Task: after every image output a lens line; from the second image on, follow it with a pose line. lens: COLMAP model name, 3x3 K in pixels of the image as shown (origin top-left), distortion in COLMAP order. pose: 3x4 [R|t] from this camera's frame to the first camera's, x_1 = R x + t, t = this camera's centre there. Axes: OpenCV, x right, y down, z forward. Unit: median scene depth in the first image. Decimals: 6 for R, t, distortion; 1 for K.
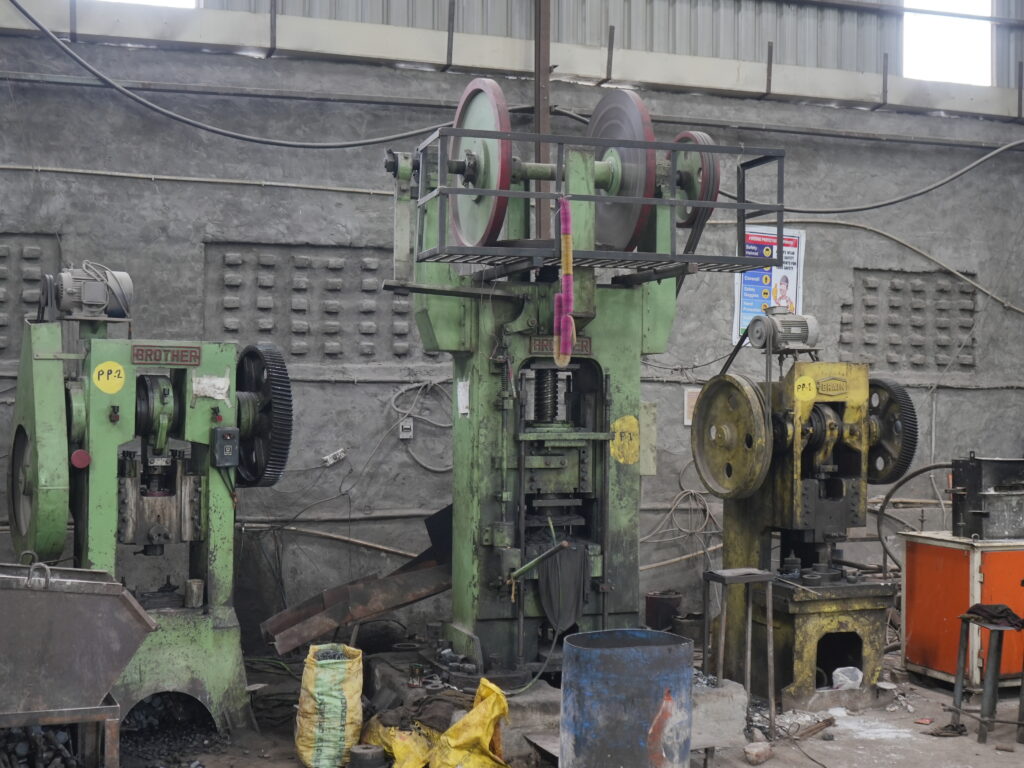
lens RADIAL K [[1377.9, 0, 500.8], [0, 1377.9, 402.4], [0, 0, 1]] dist [-0.026248, 0.000000]
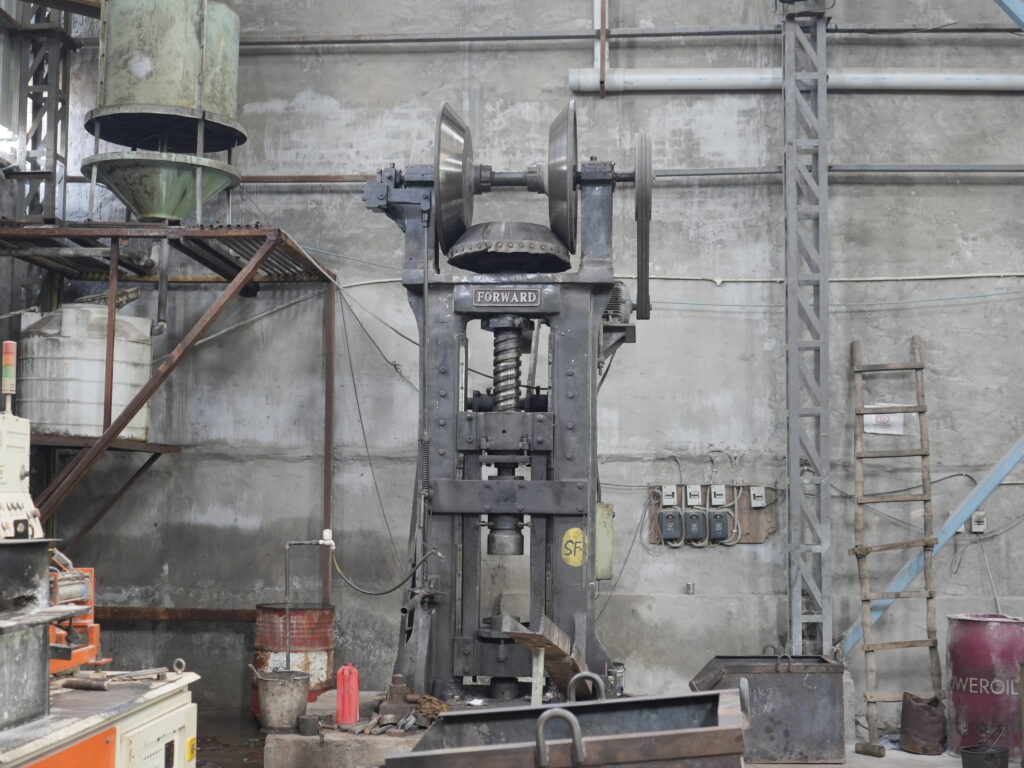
lens RADIAL K [[1377.9, 0, 511.0], [0, 1377.9, 386.1], [0, 0, 1]] dist [-0.026248, 0.000000]
pose [[0.388764, 0.072935, 0.918446, 0.032122], [-0.000497, 0.996878, -0.078952, 0.027161], [-0.921337, 0.030237, 0.387586, 0.695283]]
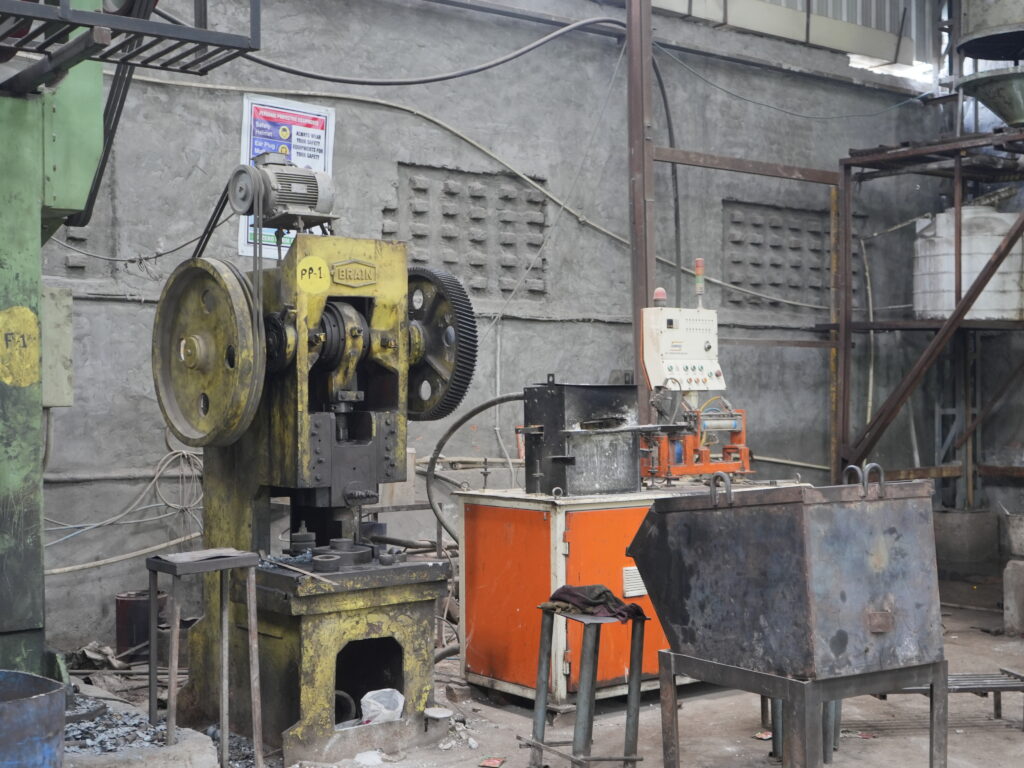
lens RADIAL K [[1377.9, 0, 511.2], [0, 1377.9, 384.7], [0, 0, 1]] dist [-0.026248, 0.000000]
pose [[0.950551, -0.009863, 0.310412, 0.100559], [0.012515, 0.999900, -0.006554, 0.046228], [-0.310316, 0.010115, 0.950580, 0.324176]]
